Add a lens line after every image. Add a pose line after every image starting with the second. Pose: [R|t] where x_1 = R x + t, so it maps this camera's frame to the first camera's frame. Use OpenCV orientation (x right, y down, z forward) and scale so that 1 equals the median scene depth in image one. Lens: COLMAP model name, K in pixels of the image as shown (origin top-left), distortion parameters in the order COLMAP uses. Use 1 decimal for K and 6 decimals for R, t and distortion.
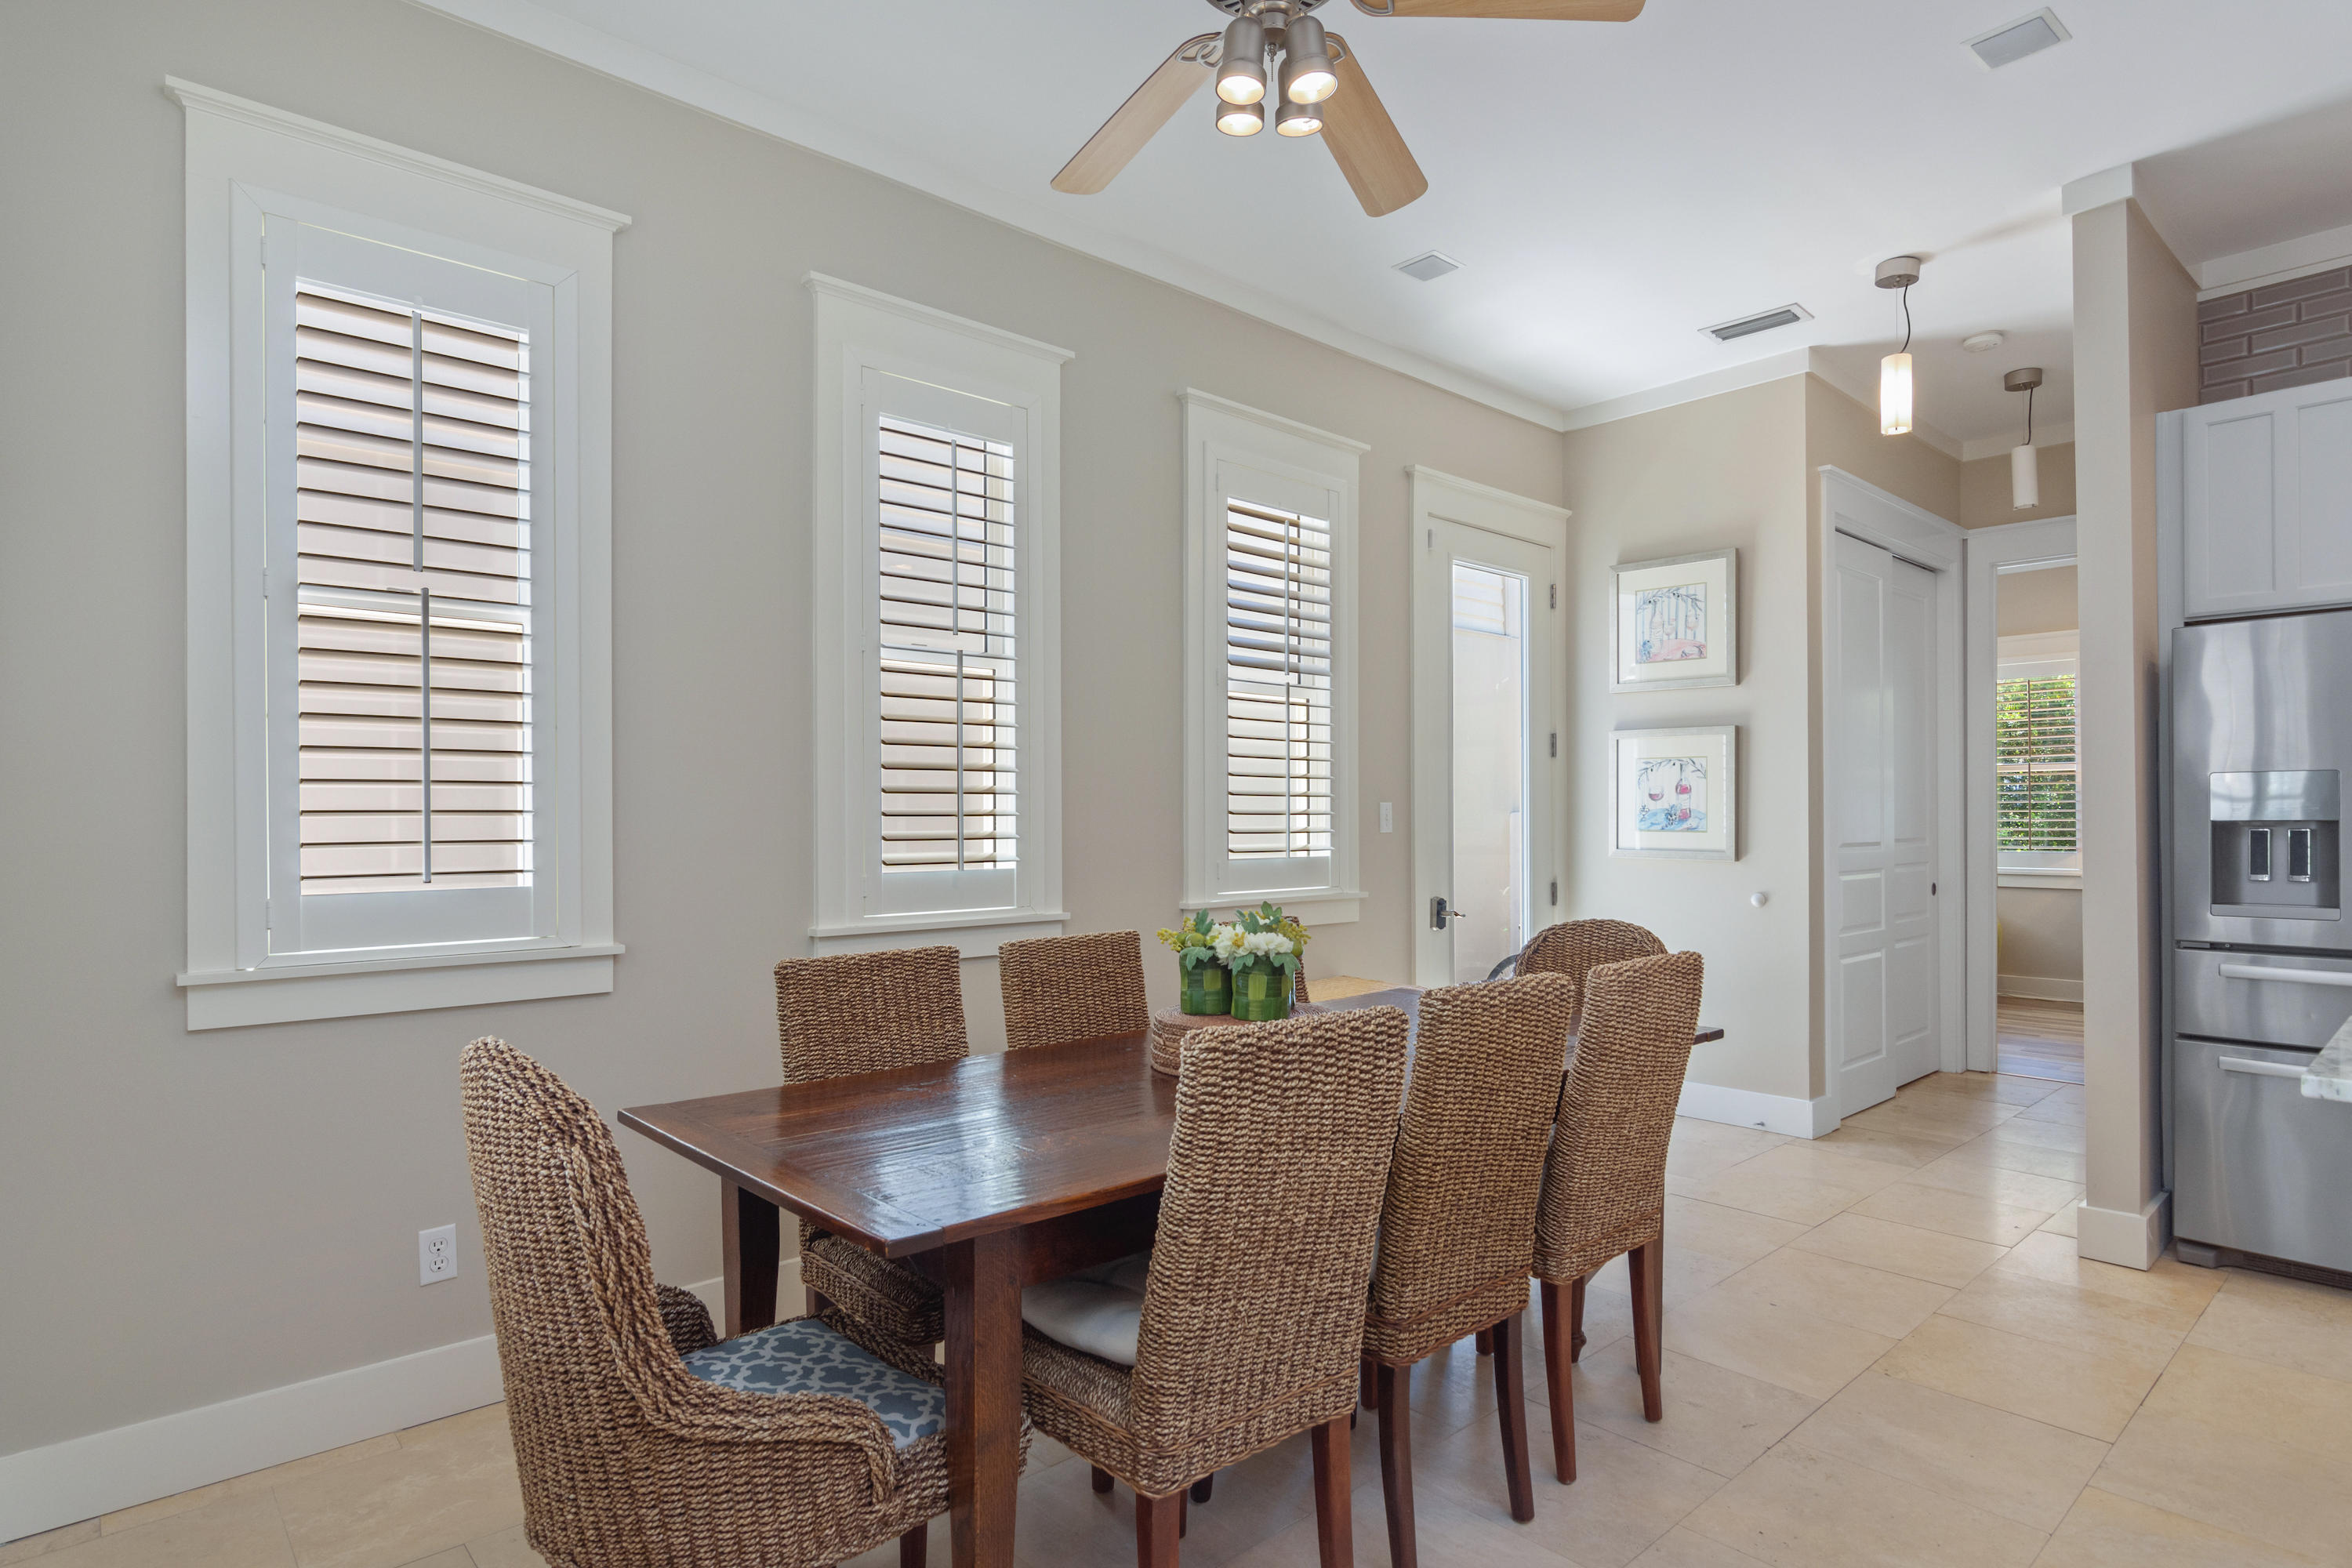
lens RADIAL K [[1251.5, 0, 1180.4], [0, 1251.5, 816.6], [0, 0, 1]] dist [-0.001523, -0.000598]
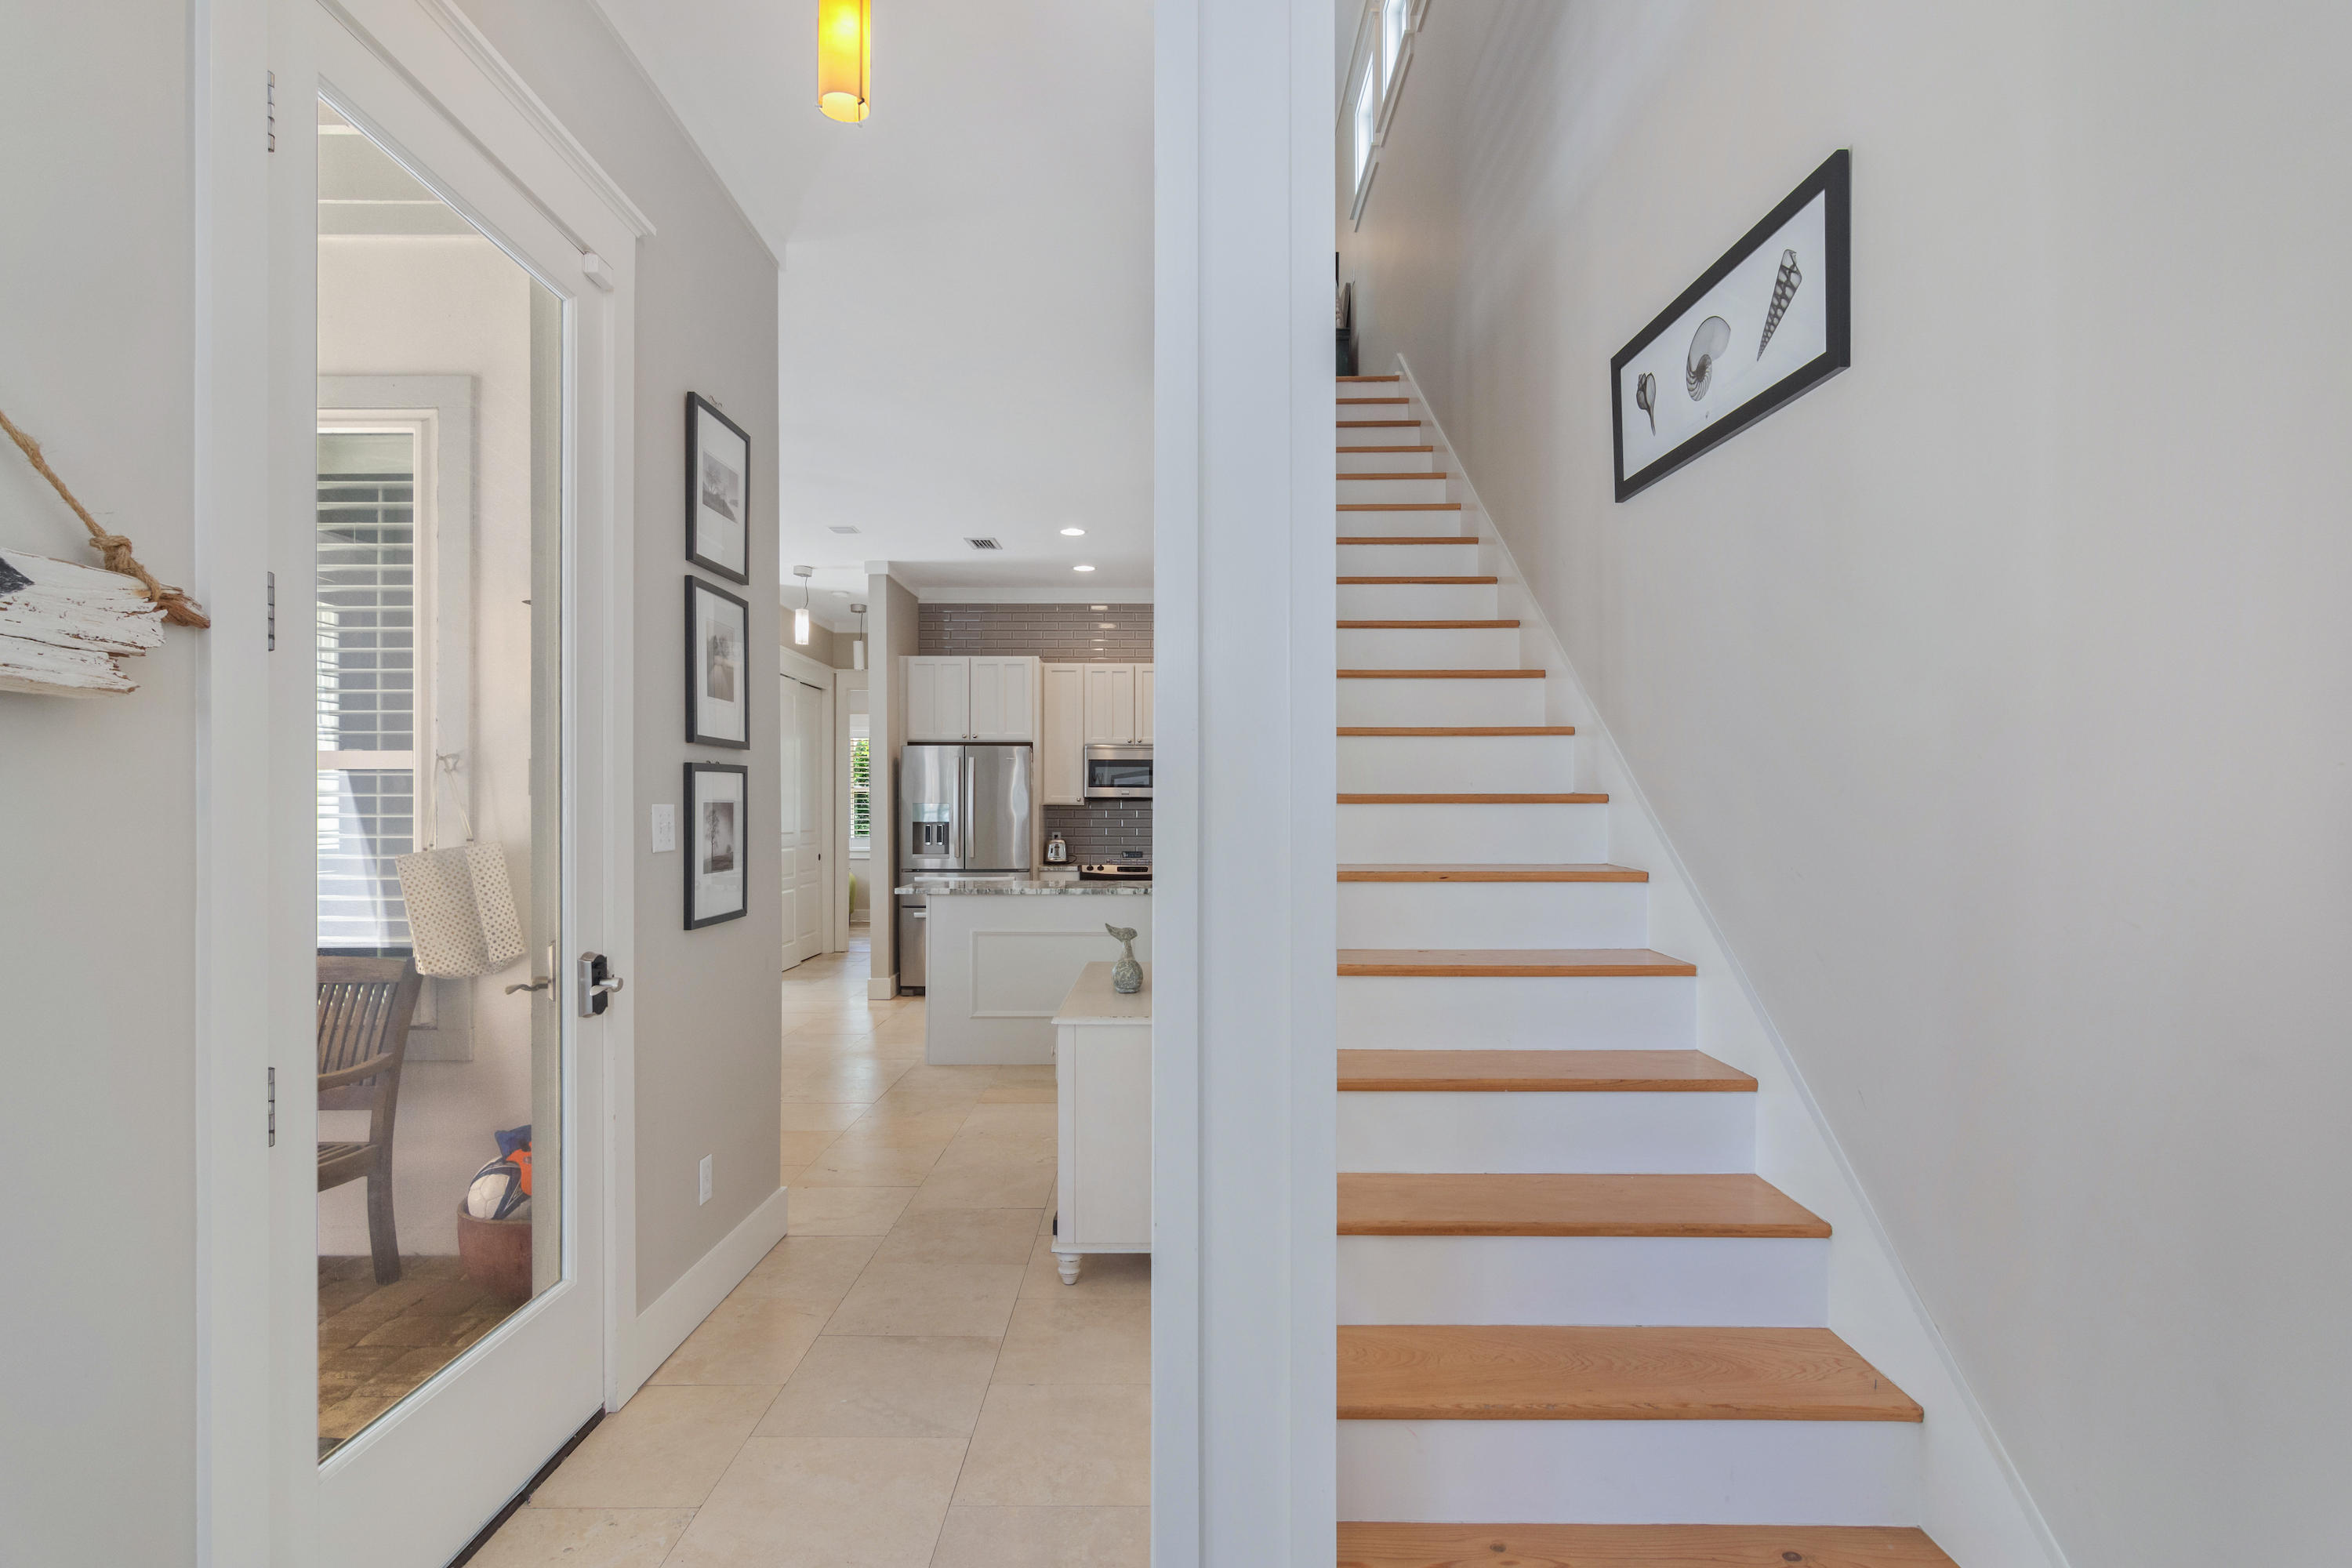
lens RADIAL K [[1133.2, 0, 1177.4], [0, 1133.2, 805.4], [0, 0, 1]] dist [-0.005785, 0.001485]
pose [[0.665723, 0.010486, 0.746125, -0.420512], [-0.004097, 0.999938, -0.010398, -0.006221], [-0.746188, 0.003866, 0.665724, -0.729153]]
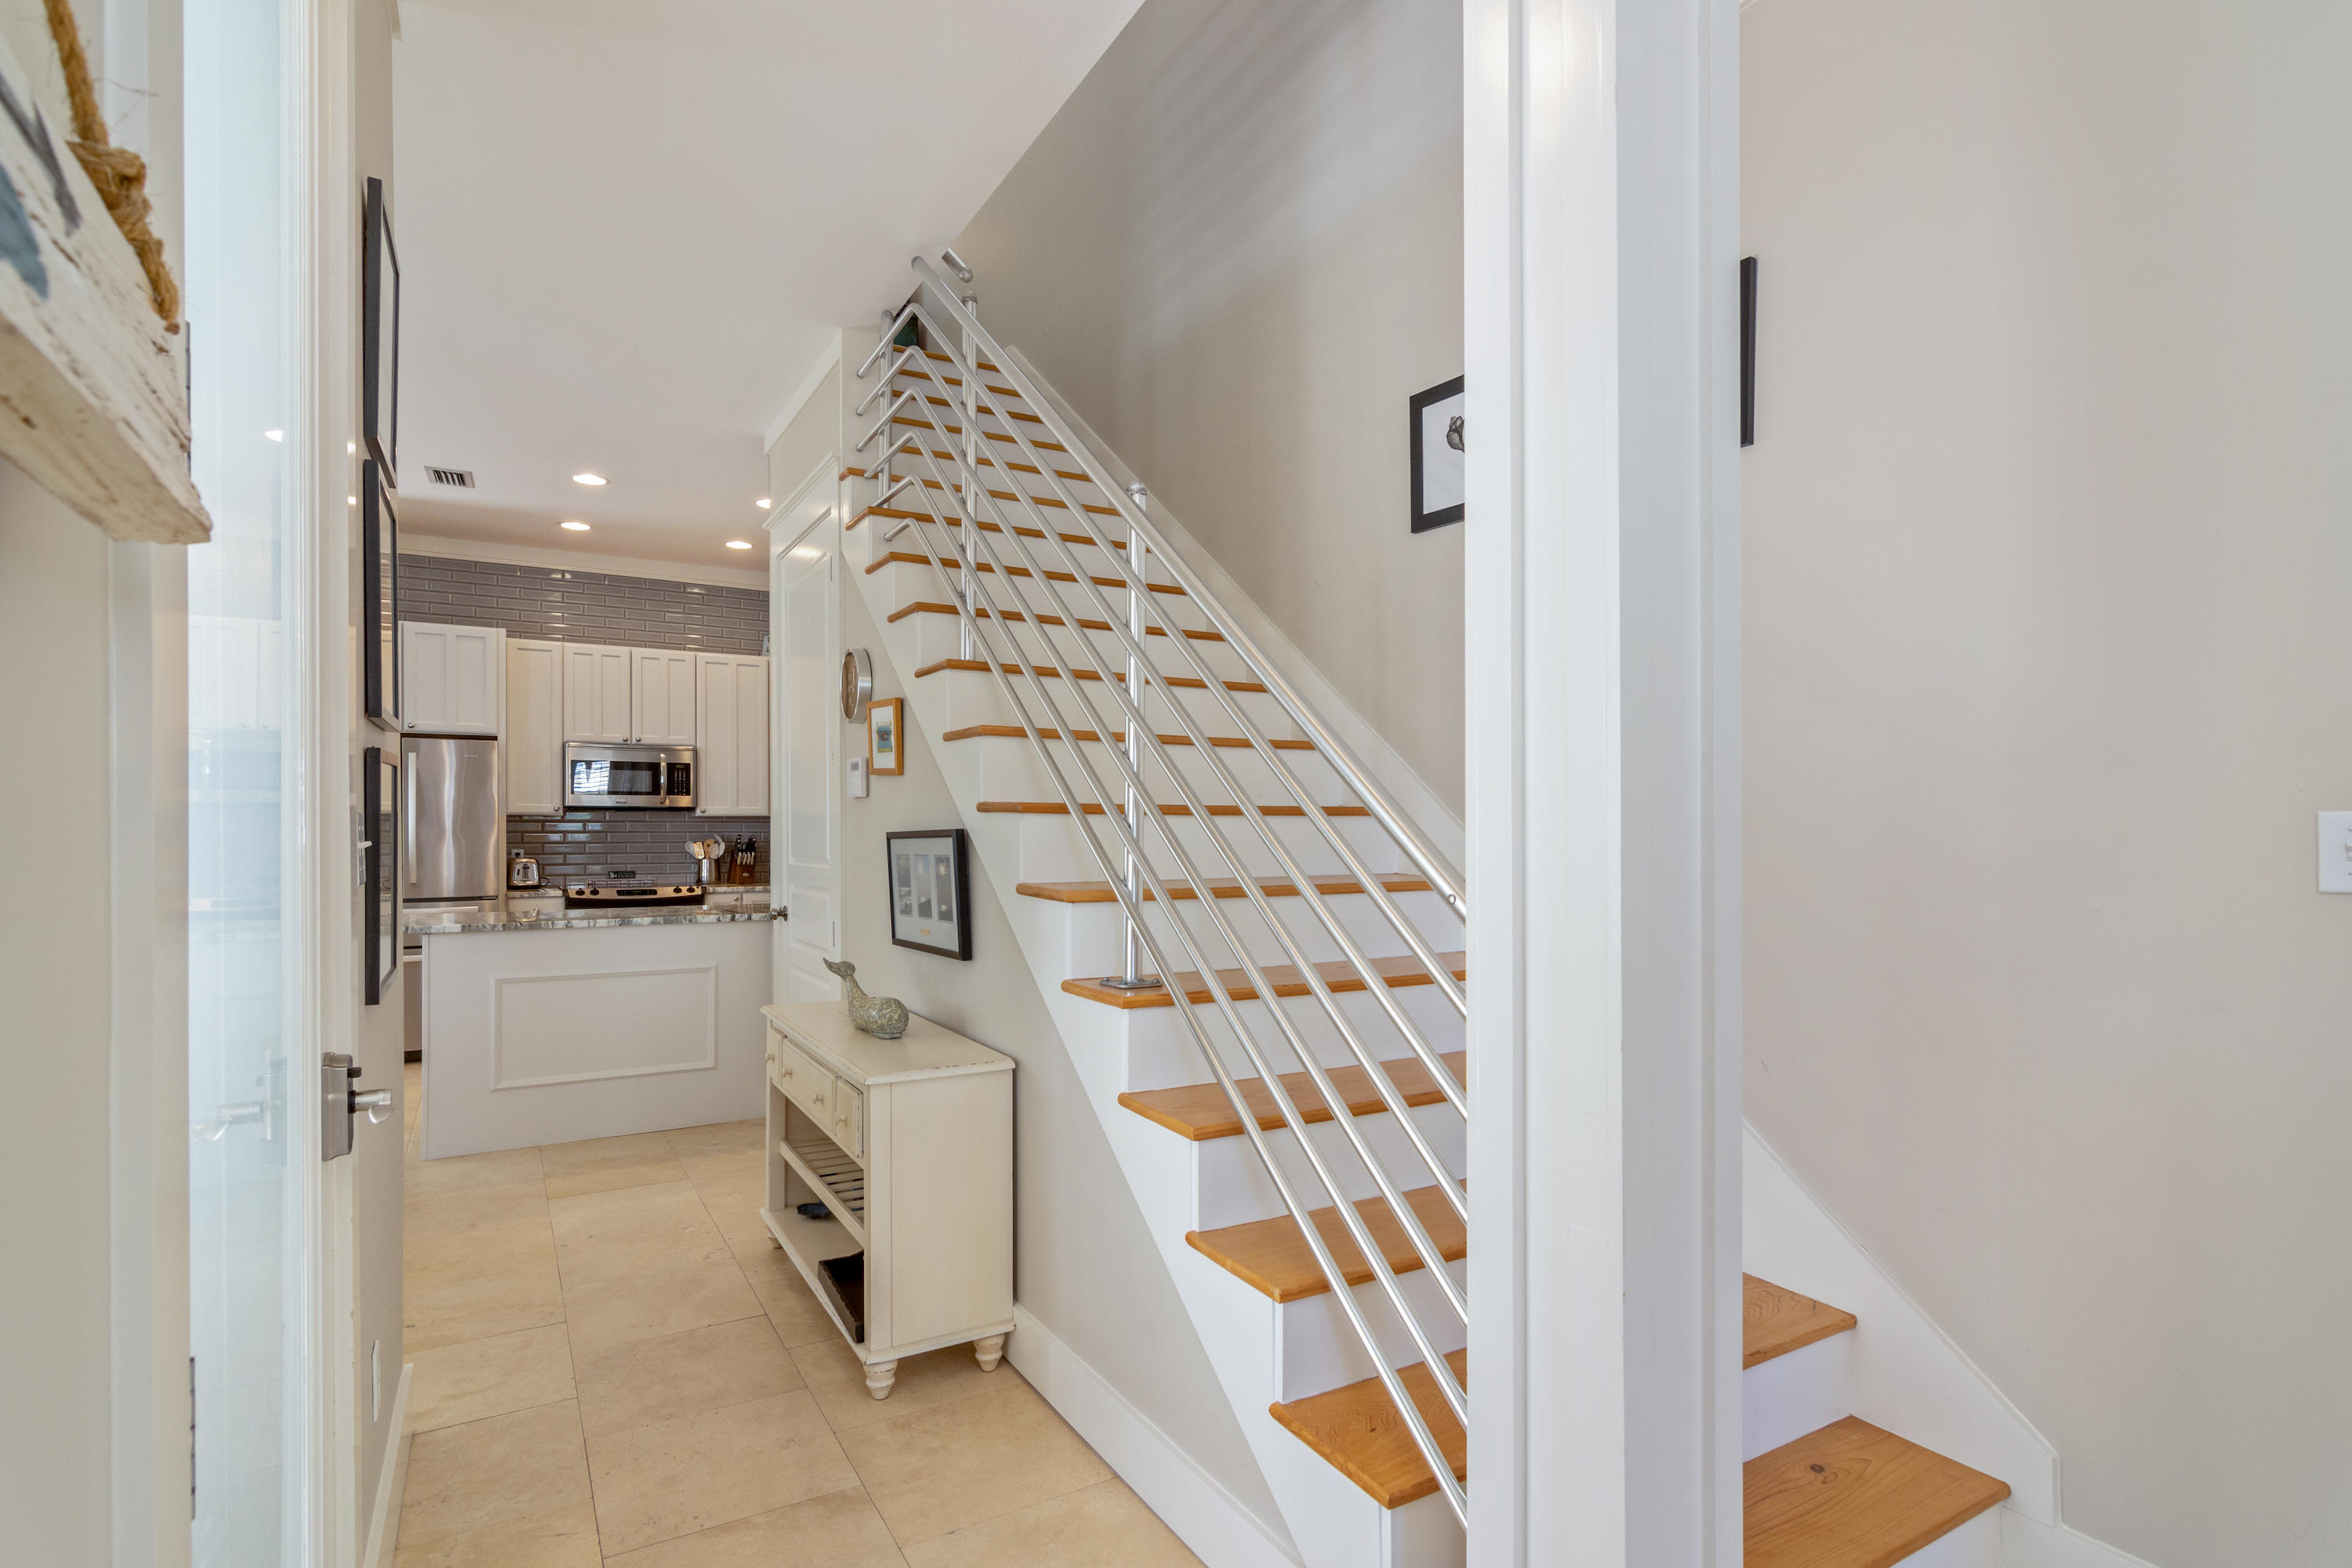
lens RADIAL K [[1133.2, 0, 1180.6], [0, 1133.2, 837.6], [0, 0, 1]] dist [-0.005785, 0.001485]
pose [[0.189193, -0.003733, 0.981933, -0.473959], [-0.003005, 0.999986, 0.004380, -0.005622], [-0.981935, -0.003779, 0.189179, -0.476307]]
